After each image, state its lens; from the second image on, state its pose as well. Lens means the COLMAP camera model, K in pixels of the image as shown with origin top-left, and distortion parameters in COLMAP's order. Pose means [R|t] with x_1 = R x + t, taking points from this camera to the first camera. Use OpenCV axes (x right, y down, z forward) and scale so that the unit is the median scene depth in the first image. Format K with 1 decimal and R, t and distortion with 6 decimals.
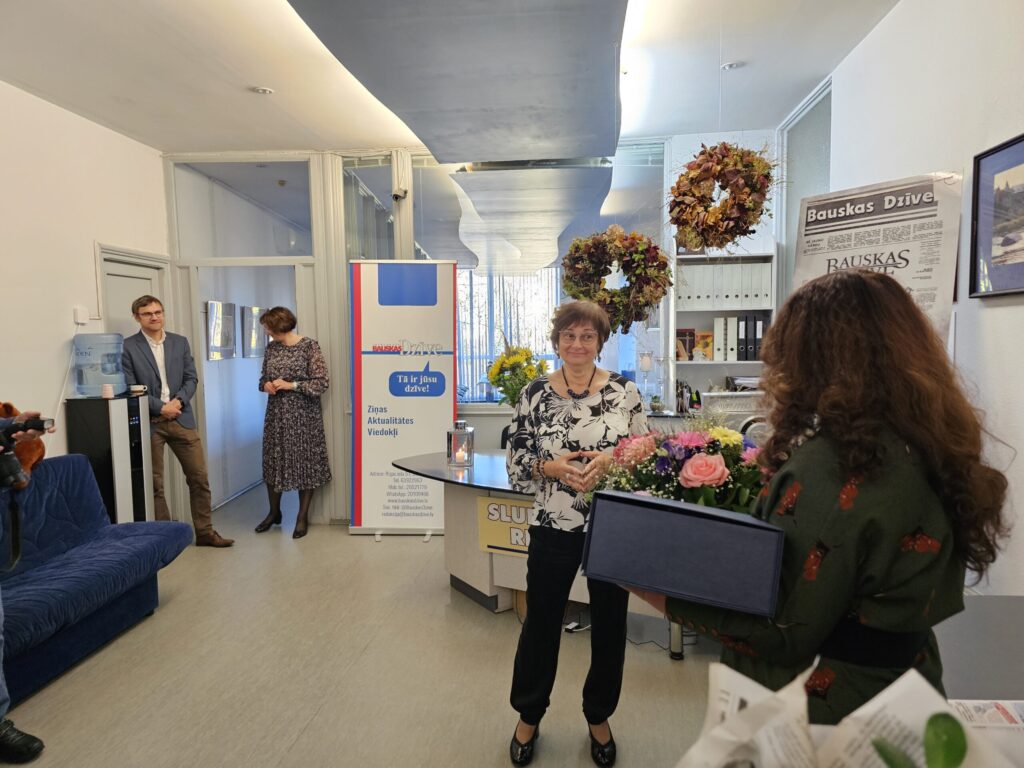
lens RADIAL K [[682.4, 0, 508.4], [0, 682.4, 383.7], [0, 0, 1]] dist [0.073490, -0.083981]
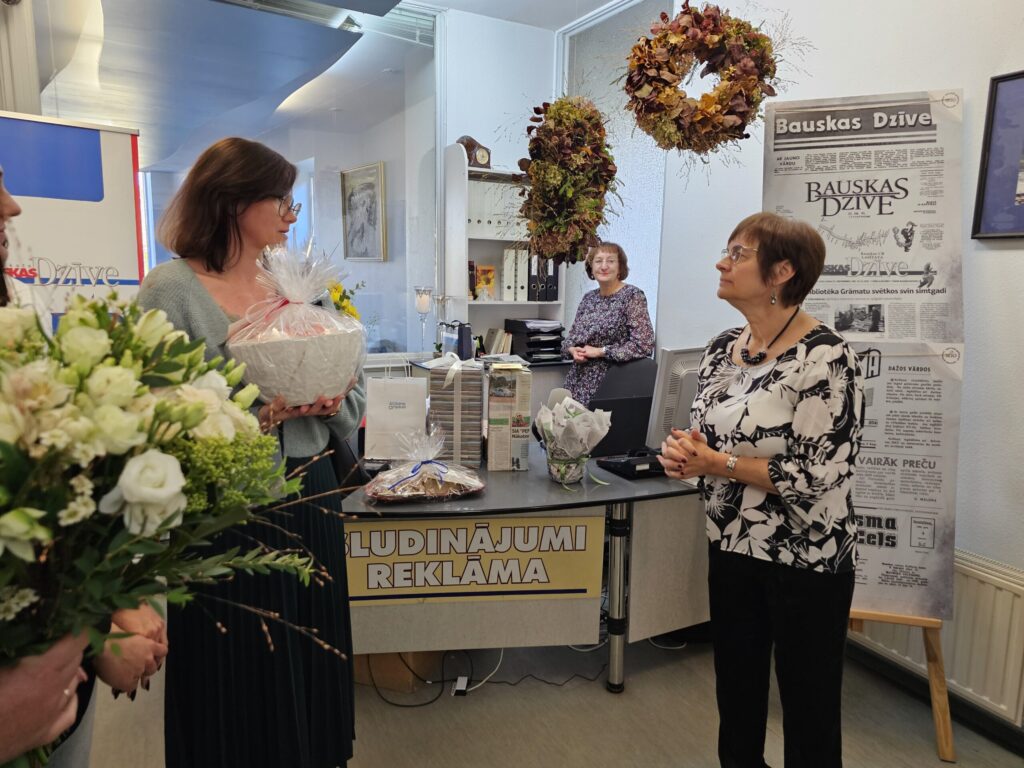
lens RADIAL K [[690.1, 0, 518.7], [0, 690.1, 371.9], [0, 0, 1]] dist [0.067080, -0.058780]
pose [[0.811102, -0.054526, 0.582358, -0.205685], [0.009011, 0.996692, 0.080770, -0.015708], [-0.584836, -0.060265, 0.808910, 0.331614]]
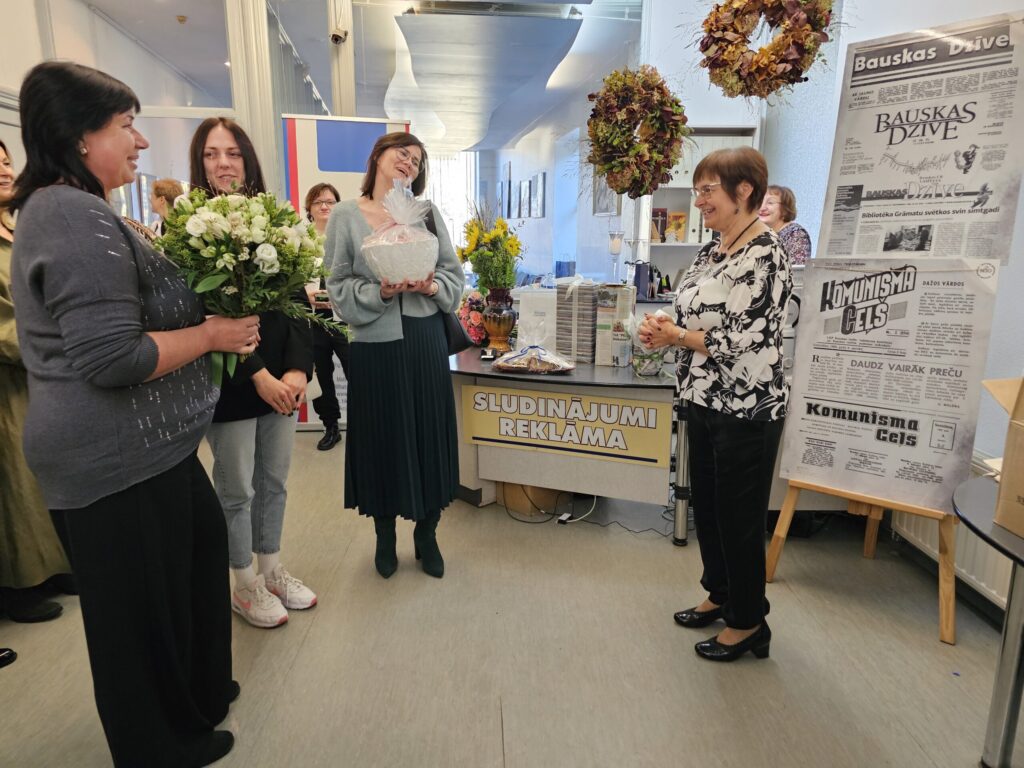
lens RADIAL K [[689.3, 0, 509.1], [0, 689.3, 376.0], [0, 0, 1]] dist [0.050858, -0.032549]
pose [[0.988707, -0.009864, 0.149539, -0.099491], [-0.010160, 0.991124, 0.132553, 0.027613], [-0.149519, -0.132576, 0.979830, 0.085422]]
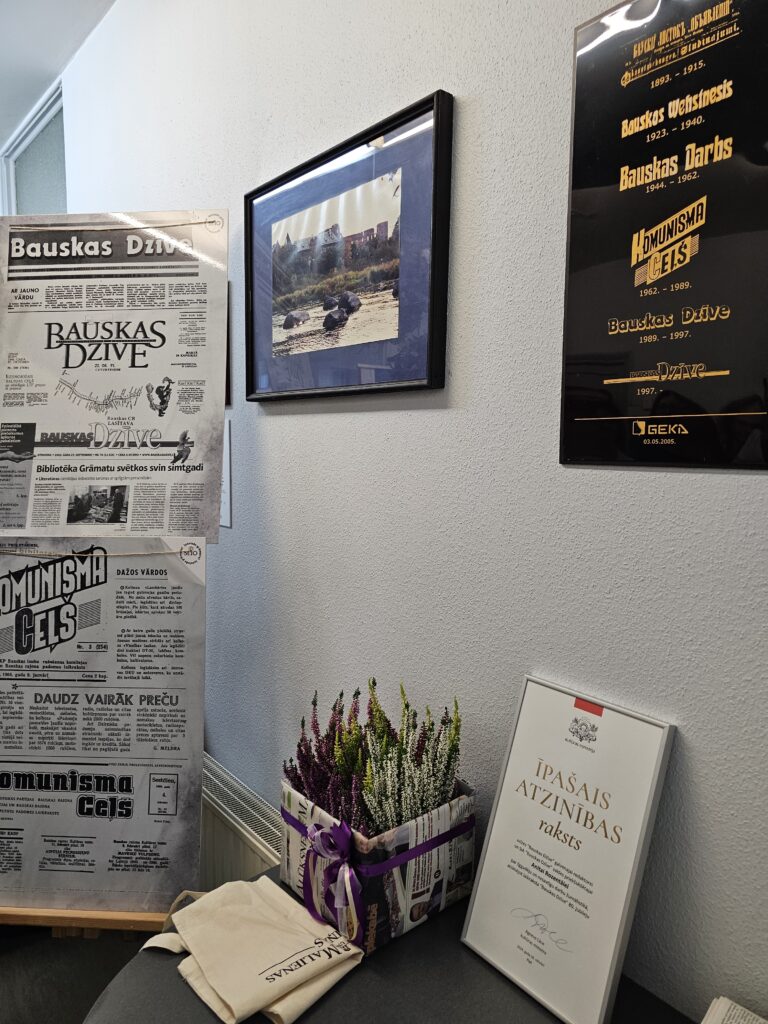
lens RADIAL K [[690.0, 0, 379.8], [0, 690.0, 517.9], [0, 0, 1]] dist [0.051493, -0.040969]
pose [[0.695941, -0.051323, 0.716263, 0.138080], [0.023112, 0.998527, 0.049092, -0.019006], [-0.717727, -0.017611, 0.696102, 0.226216]]
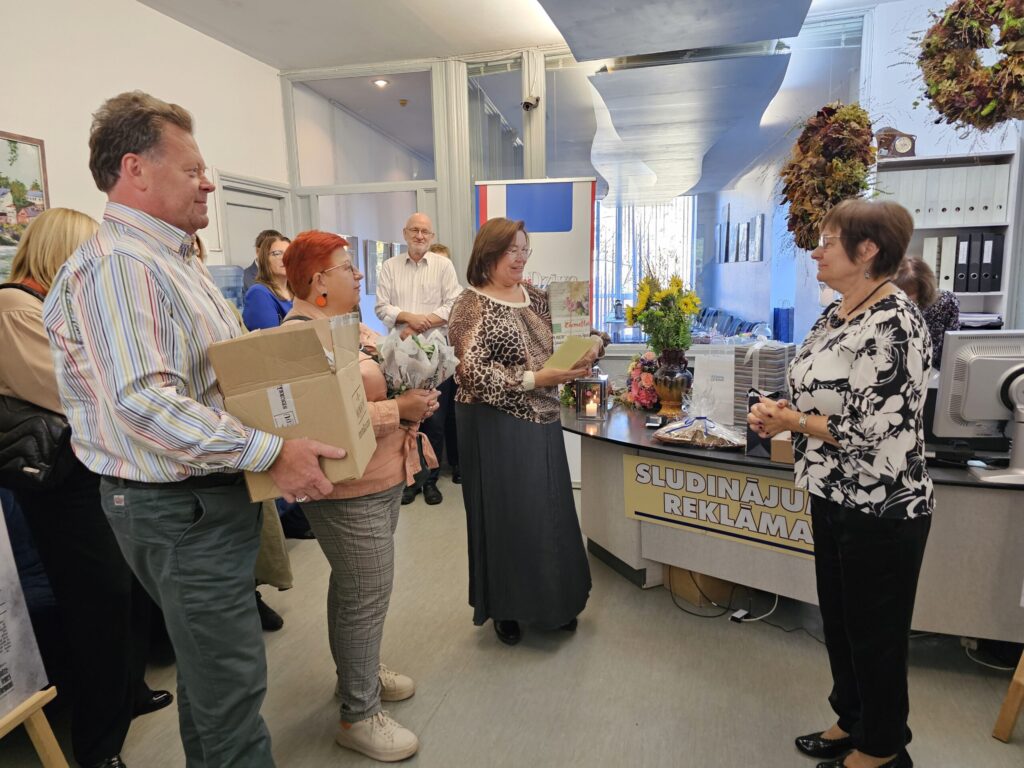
lens RADIAL K [[686.8, 0, 505.2], [0, 686.8, 379.6], [0, 0, 1]] dist [0.053068, -0.039736]
pose [[0.984166, 0.018019, -0.176330, -0.034711], [-0.003910, 0.996784, 0.080041, 0.005216], [0.177205, -0.078084, 0.981072, 0.125163]]
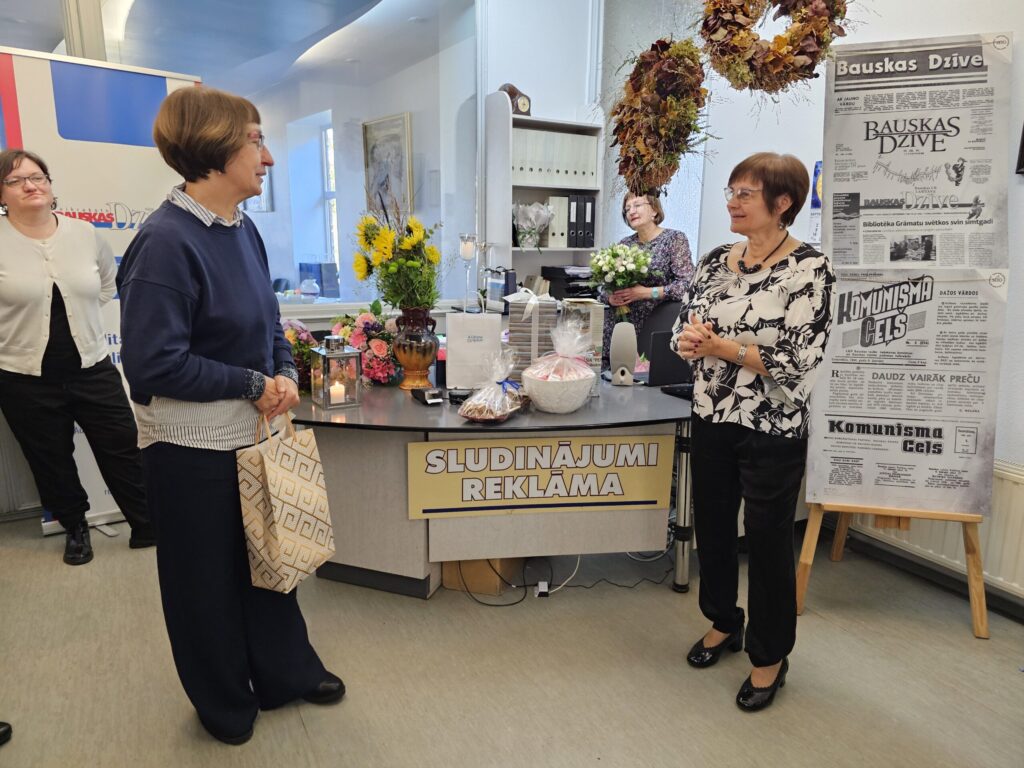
lens RADIAL K [[694.4, 0, 520.7], [0, 694.4, 378.1], [0, 0, 1]] dist [0.051322, -0.038708]
pose [[0.794978, -0.098458, 0.598595, -0.300138], [0.016922, 0.989957, 0.140355, 0.007805], [-0.606402, -0.101450, 0.788660, 0.338862]]
